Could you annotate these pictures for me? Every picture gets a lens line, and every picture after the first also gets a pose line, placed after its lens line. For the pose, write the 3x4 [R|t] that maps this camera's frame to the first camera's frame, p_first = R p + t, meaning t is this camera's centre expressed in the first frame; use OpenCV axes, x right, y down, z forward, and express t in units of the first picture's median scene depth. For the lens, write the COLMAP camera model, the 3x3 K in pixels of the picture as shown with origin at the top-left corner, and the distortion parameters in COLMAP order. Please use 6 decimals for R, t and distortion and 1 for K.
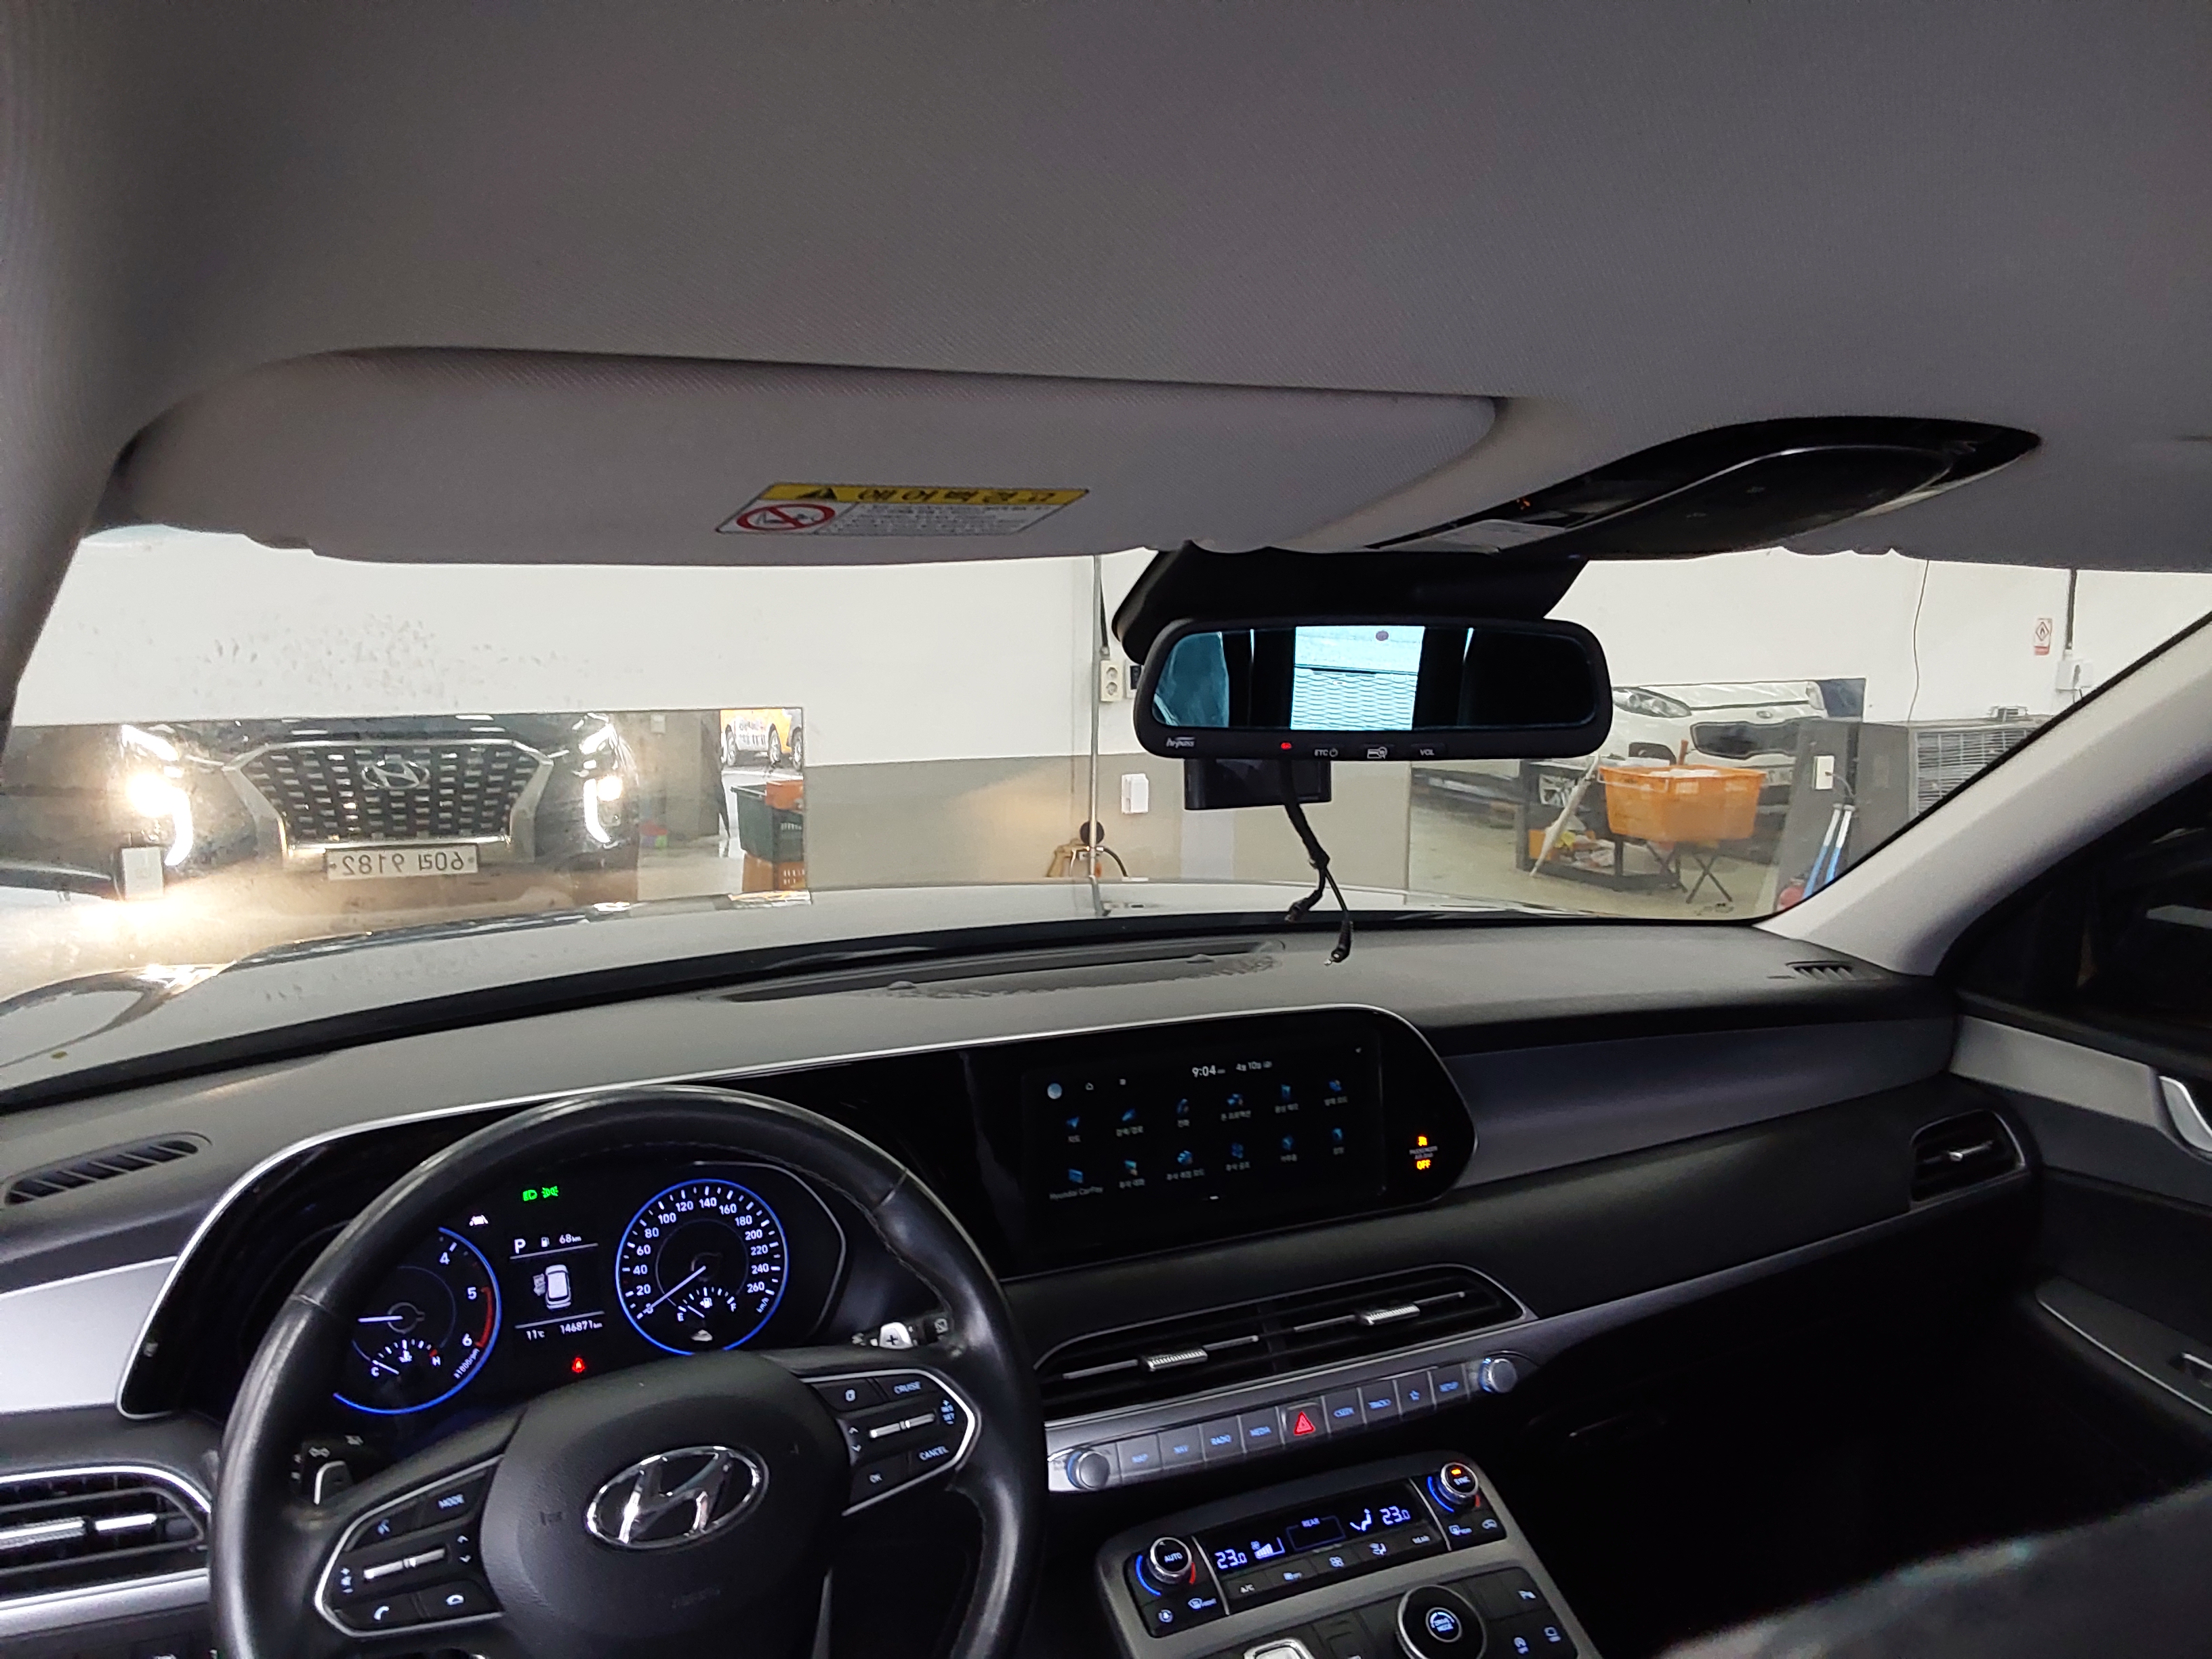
lens RADIAL K [[1749.9, 0, 1106.0], [0, 1749.9, 829.5], [0, 0, 1]] dist [0.106840, -0.151512]
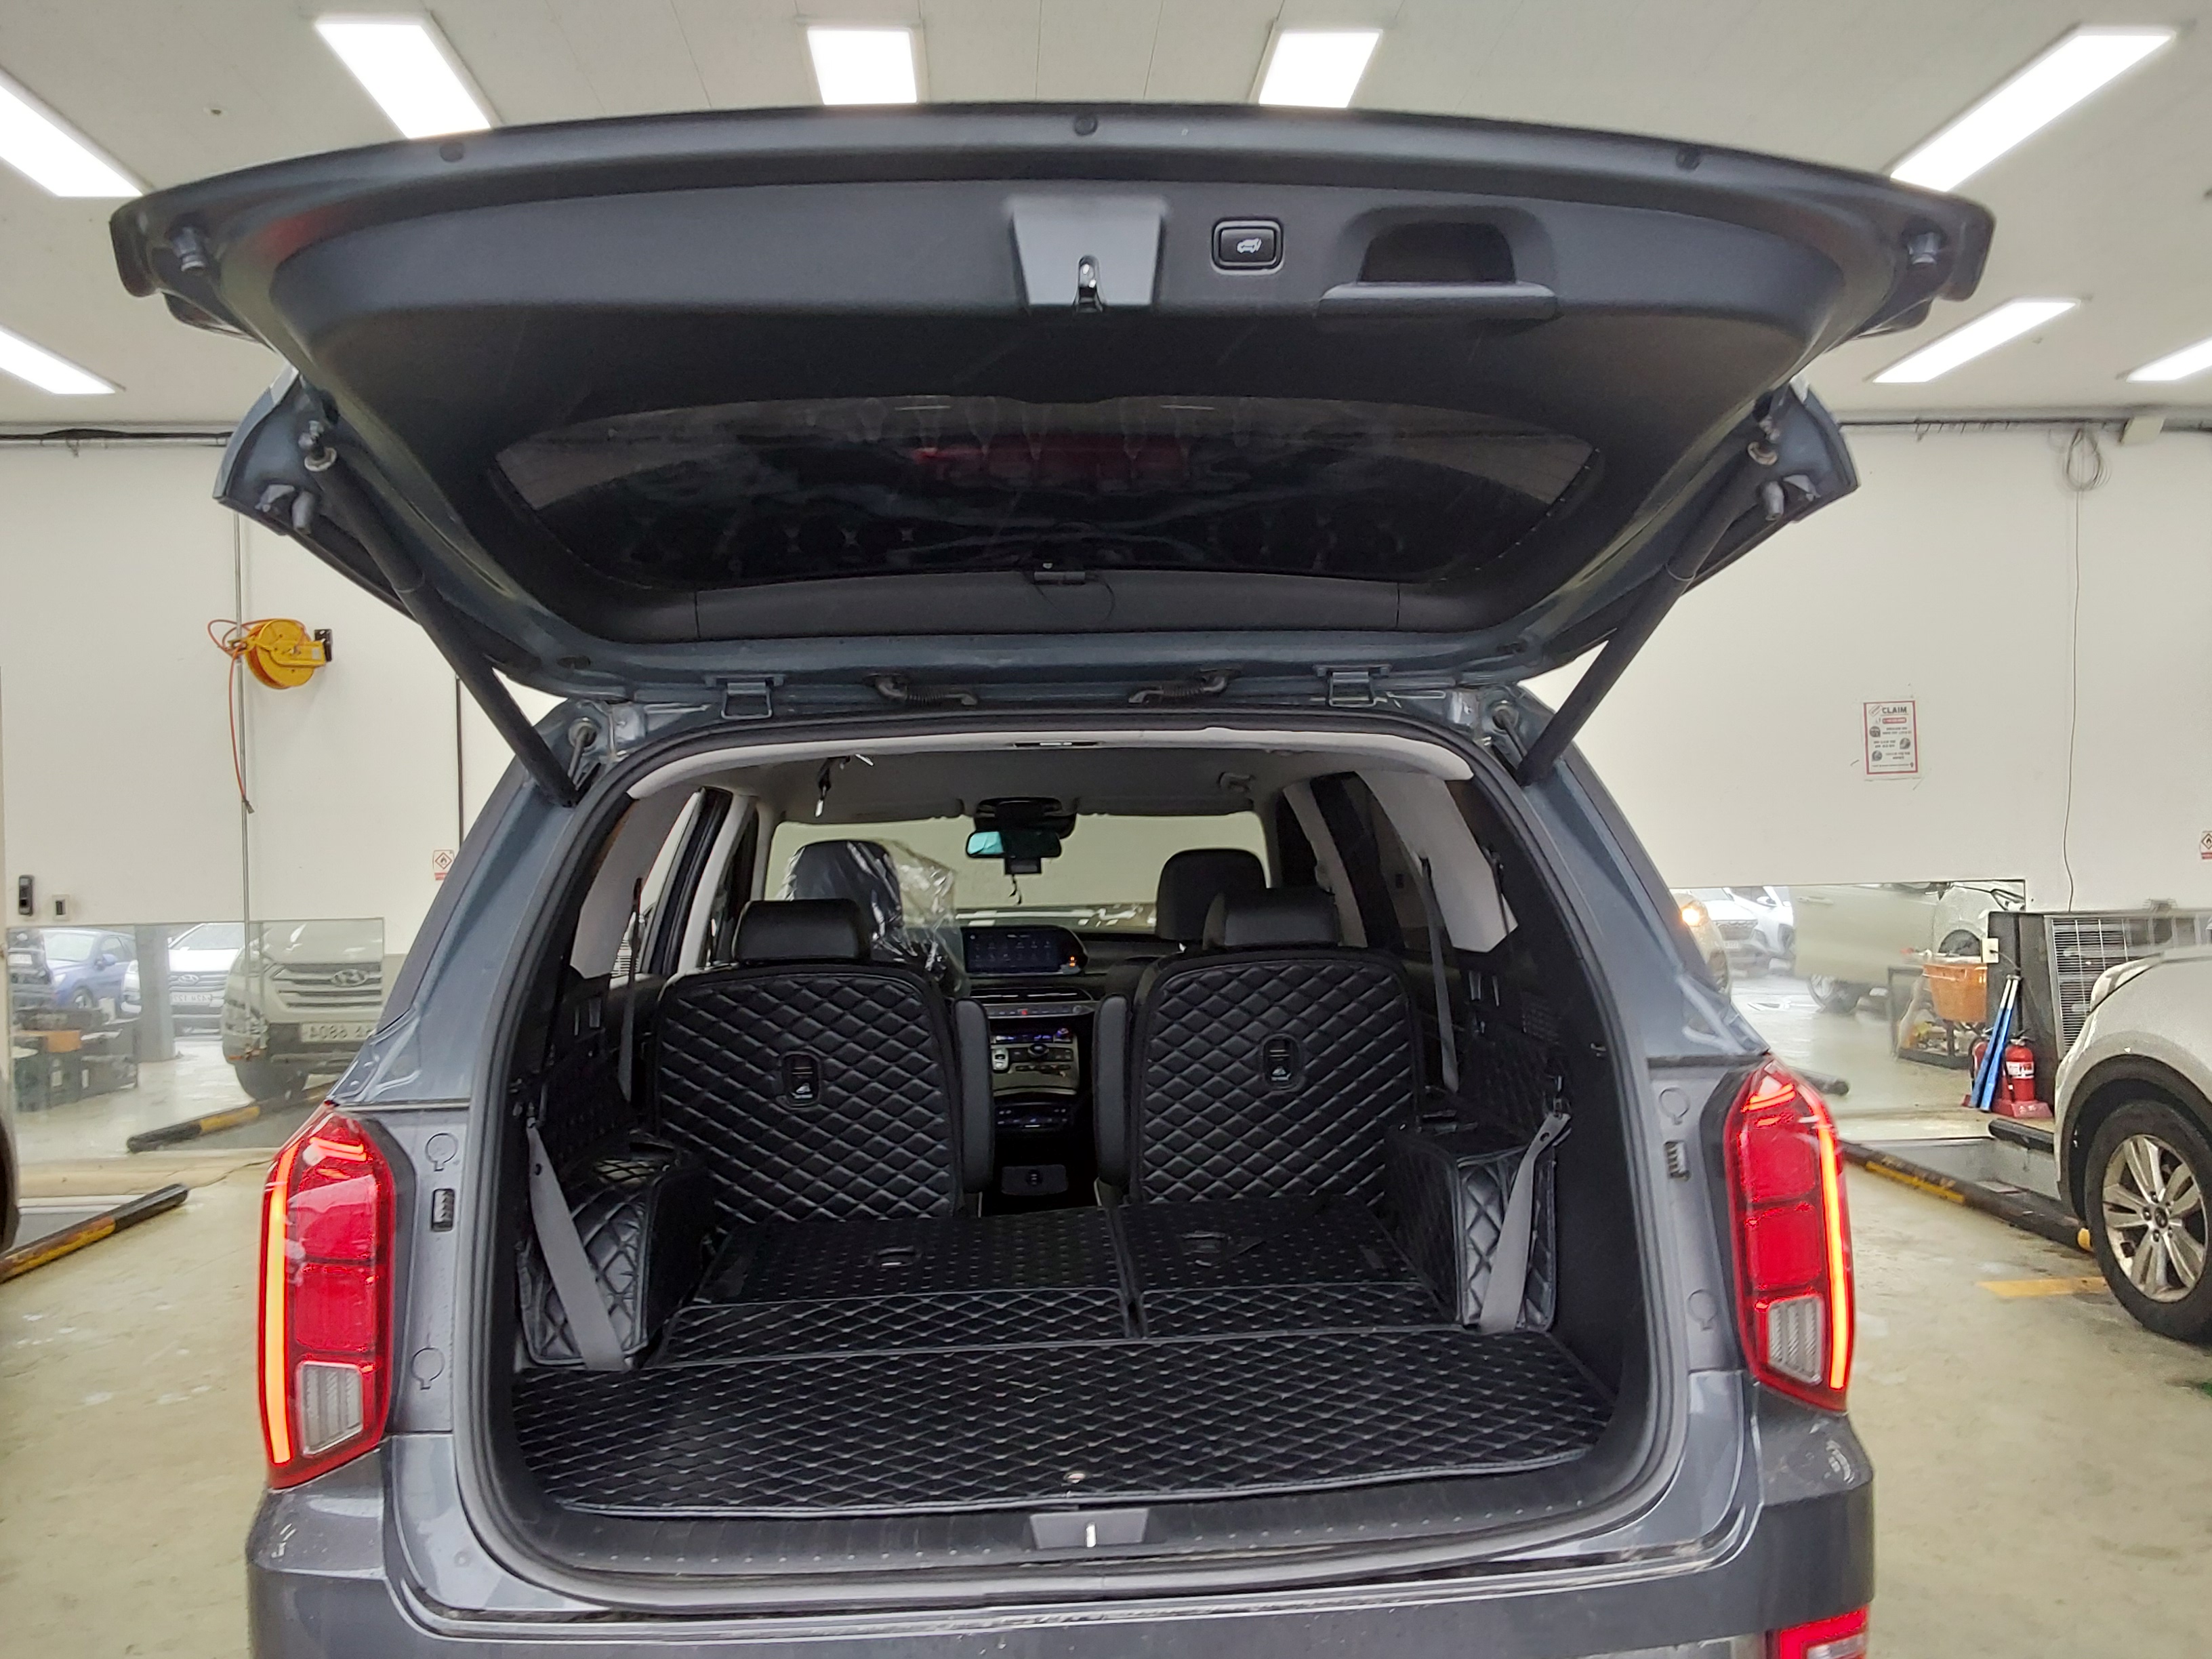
lens RADIAL K [[1749.9, 0, 1106.0], [0, 1749.9, 829.5], [0, 0, 1]] dist [0.106840, -0.151512]
pose [[0.939801, -0.022065, -0.341009, 1.313617], [-0.023943, 0.991209, -0.130121, 0.326637], [0.340882, 0.130453, 0.931011, -2.202256]]
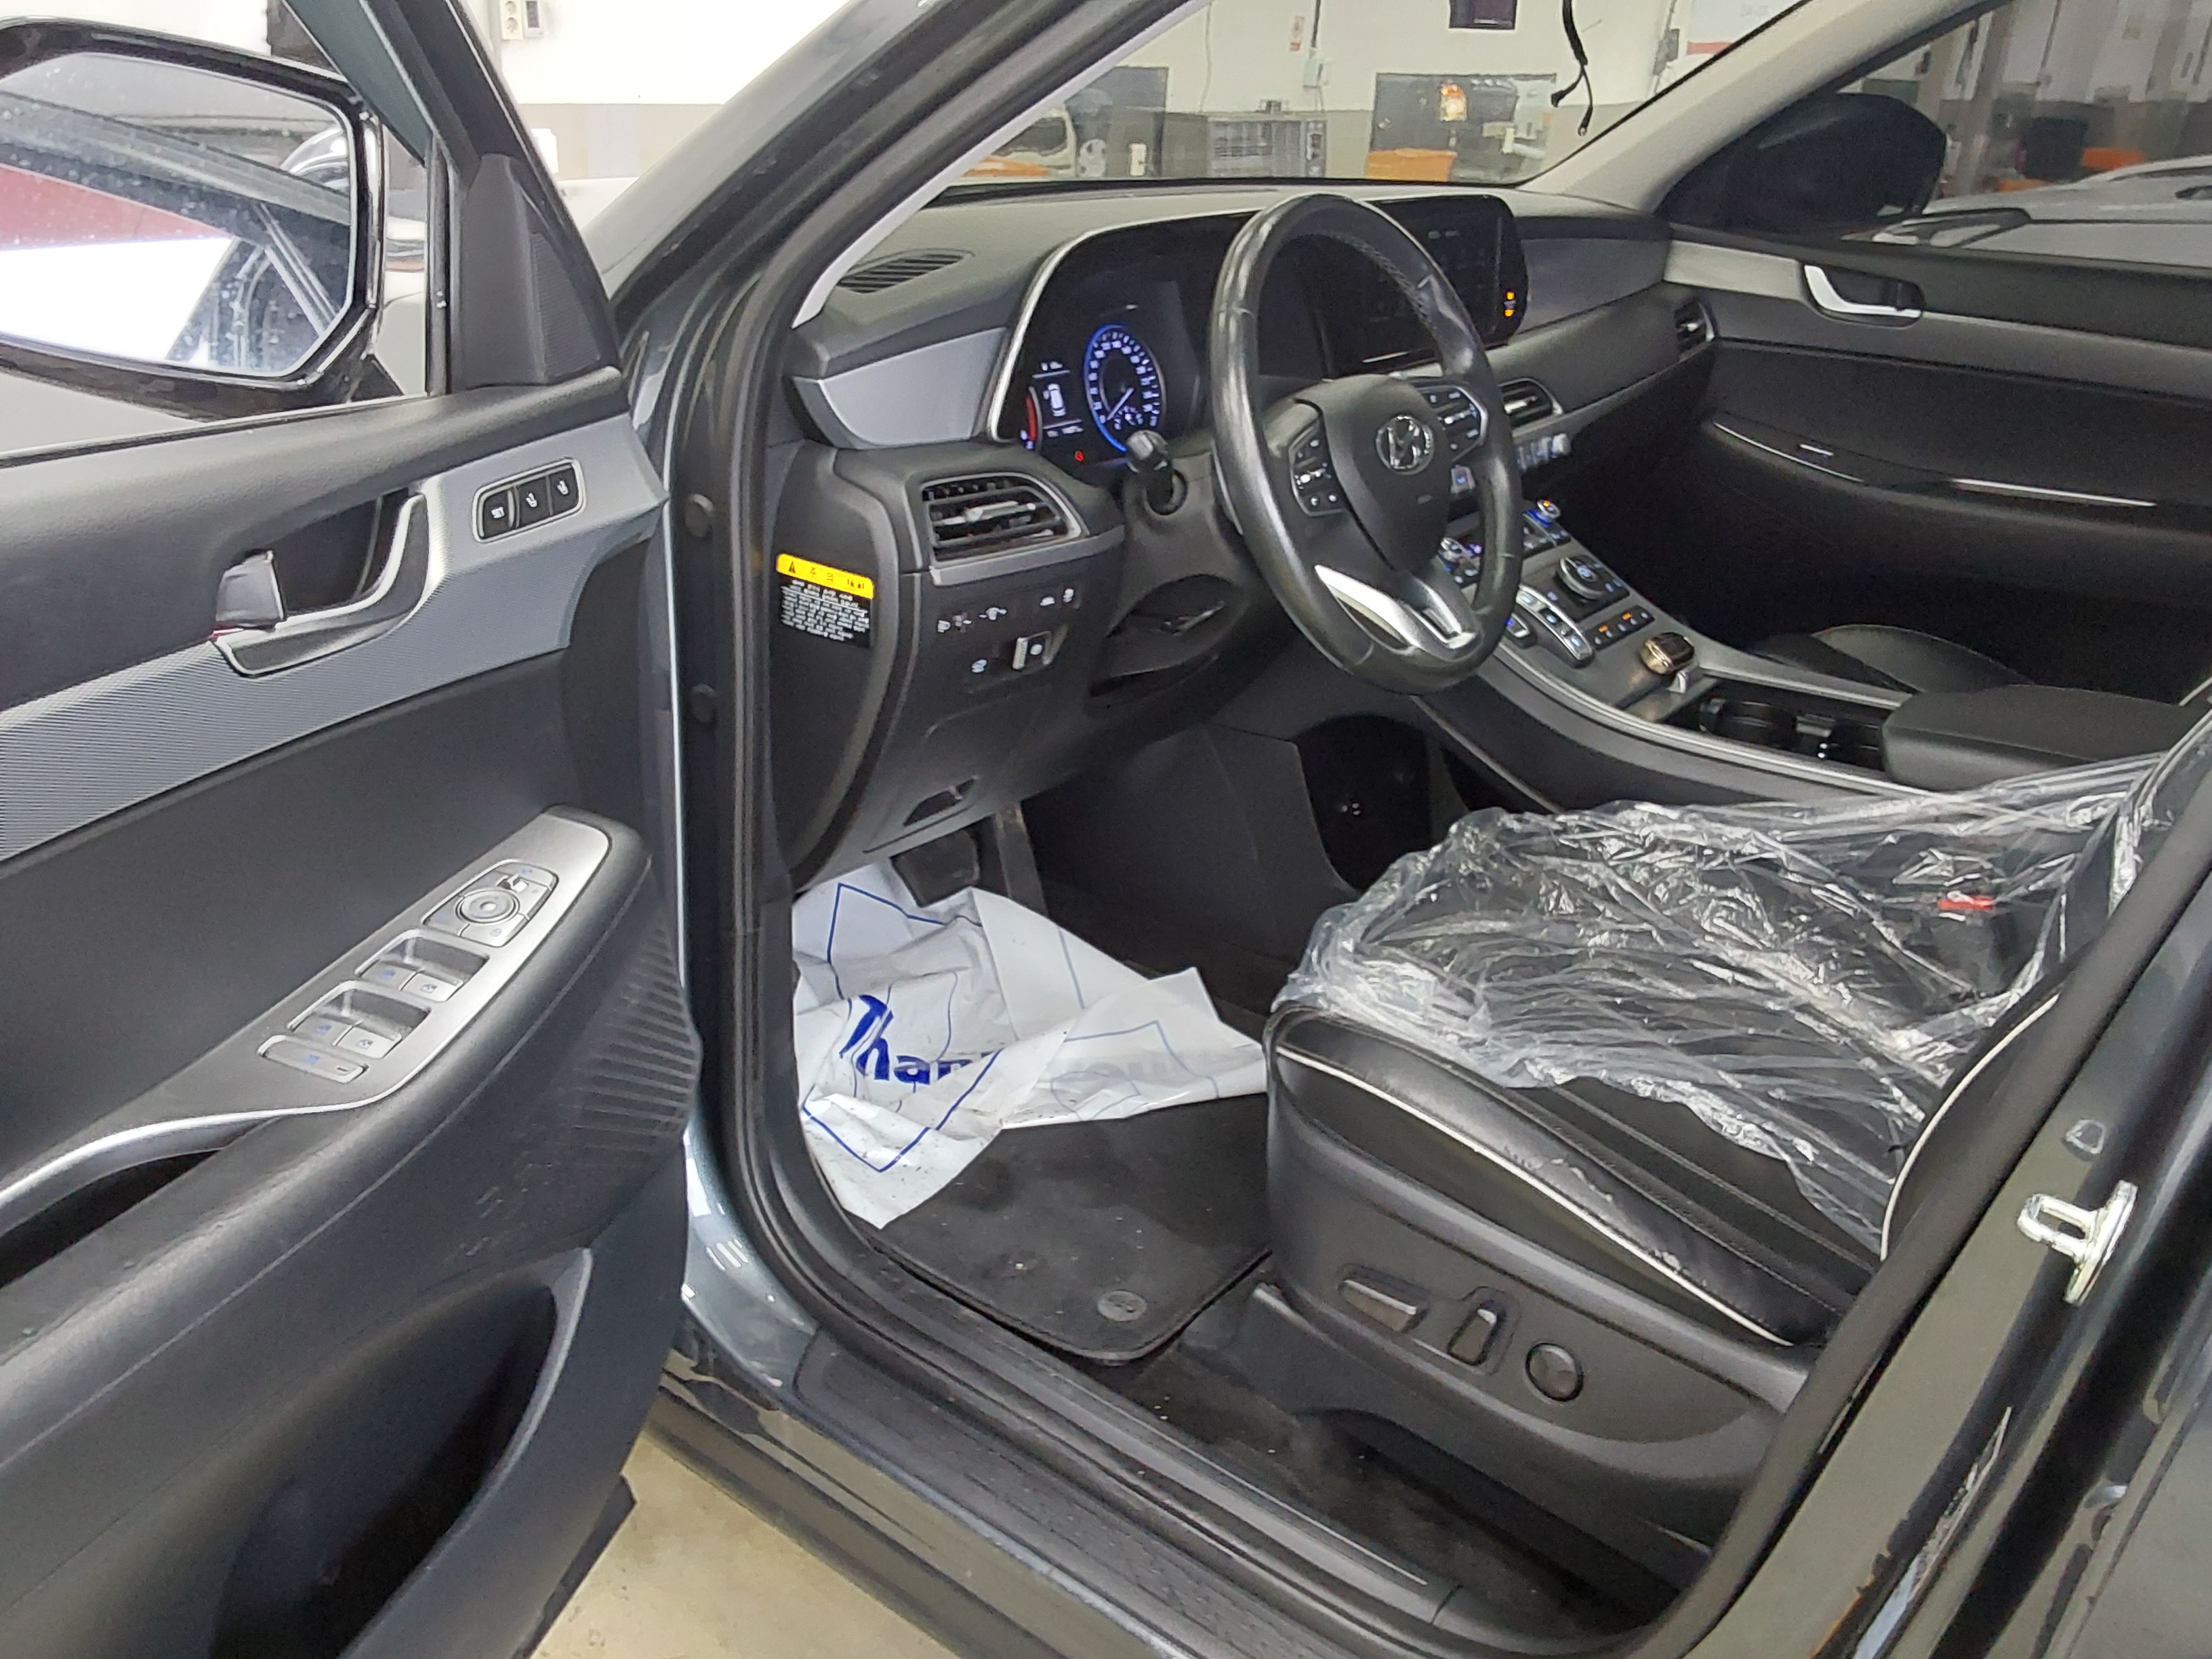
lens RADIAL K [[1749.9, 0, 1106.0], [0, 1749.9, 829.5], [0, 0, 1]] dist [0.106840, -0.151512]
pose [[0.895835, -0.145794, 0.419790, -0.692849], [0.010127, 0.951103, 0.308709, 0.121086], [-0.444271, -0.272301, 0.853508, -0.197010]]
